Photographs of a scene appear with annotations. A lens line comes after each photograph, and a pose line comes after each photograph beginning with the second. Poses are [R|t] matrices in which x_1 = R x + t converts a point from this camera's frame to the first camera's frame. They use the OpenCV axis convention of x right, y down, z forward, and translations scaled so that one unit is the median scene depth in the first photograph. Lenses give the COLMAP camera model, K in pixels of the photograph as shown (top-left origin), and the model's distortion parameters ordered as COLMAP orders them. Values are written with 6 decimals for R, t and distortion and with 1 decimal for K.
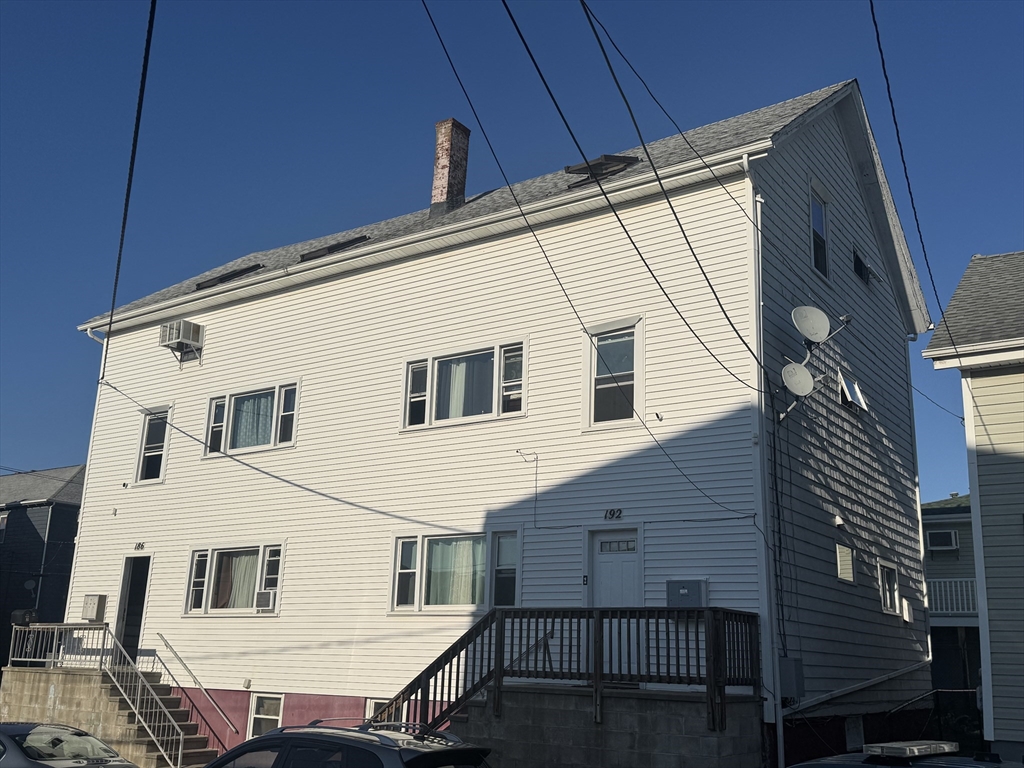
lens RADIAL K [[997.1, 0, 512.0], [0, 997.1, 384.0], [0, 0, 1]] dist [0.165288, -0.243812]
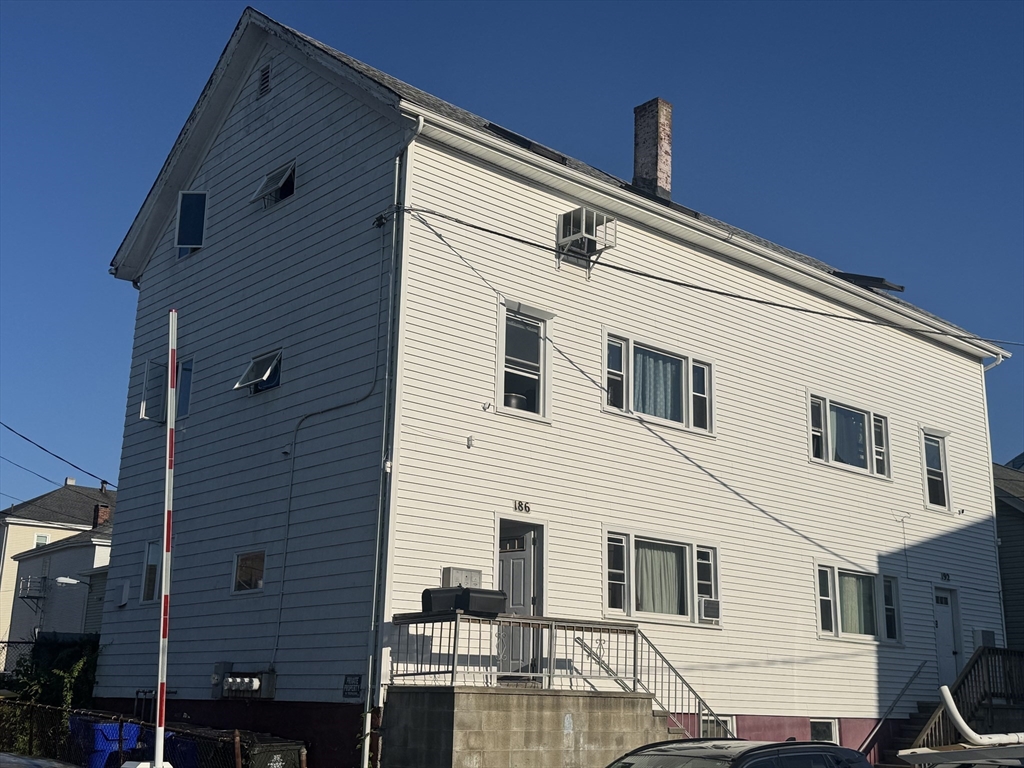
lens RADIAL K [[1164.7, 0, 512.0], [0, 1164.7, 384.0], [0, 0, 1]] dist [0.229644, -0.463593]
pose [[0.227387, 0.222028, 0.948155, -1.215819], [-0.273234, 0.949095, -0.156721, 0.222096], [-0.934686, -0.223432, 0.276478, 0.871537]]
